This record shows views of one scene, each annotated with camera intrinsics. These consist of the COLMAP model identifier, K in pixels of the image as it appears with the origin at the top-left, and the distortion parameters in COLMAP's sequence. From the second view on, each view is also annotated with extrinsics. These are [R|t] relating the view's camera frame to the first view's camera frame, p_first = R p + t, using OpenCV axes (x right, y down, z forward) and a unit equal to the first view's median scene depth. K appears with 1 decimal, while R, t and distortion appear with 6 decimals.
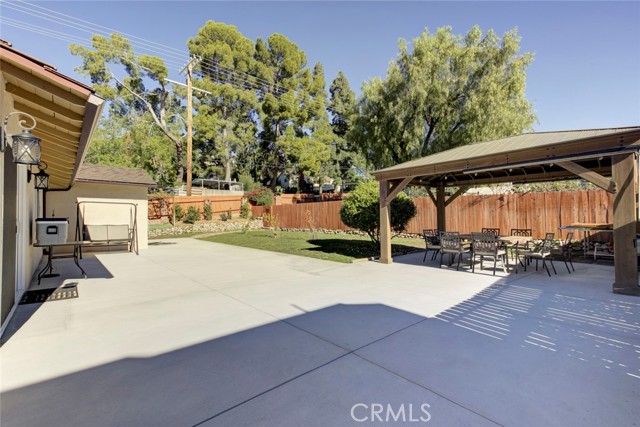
lens RADIAL K [[286.6, 0, 315.9], [0, 286.6, 213.0], [0, 0, 1]] dist [0.027903, -0.009930]
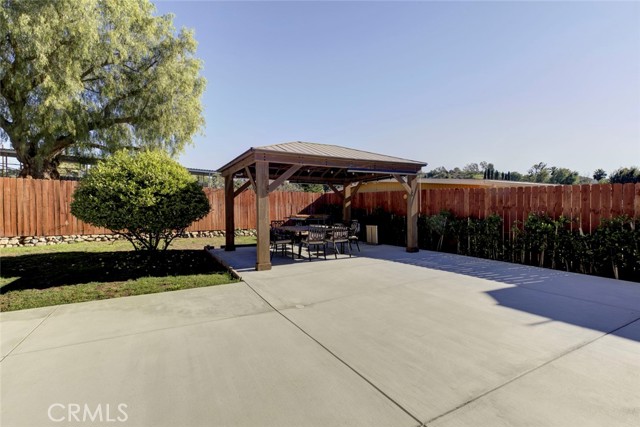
lens RADIAL K [[286.6, 0, 315.9], [0, 286.6, 213.0], [0, 0, 1]] dist [0.027903, -0.009930]
pose [[0.213474, -0.006911, 0.976924, -0.352973], [-0.012105, 0.999879, 0.009719, 0.009346], [-0.976874, -0.013901, 0.213365, 0.521830]]
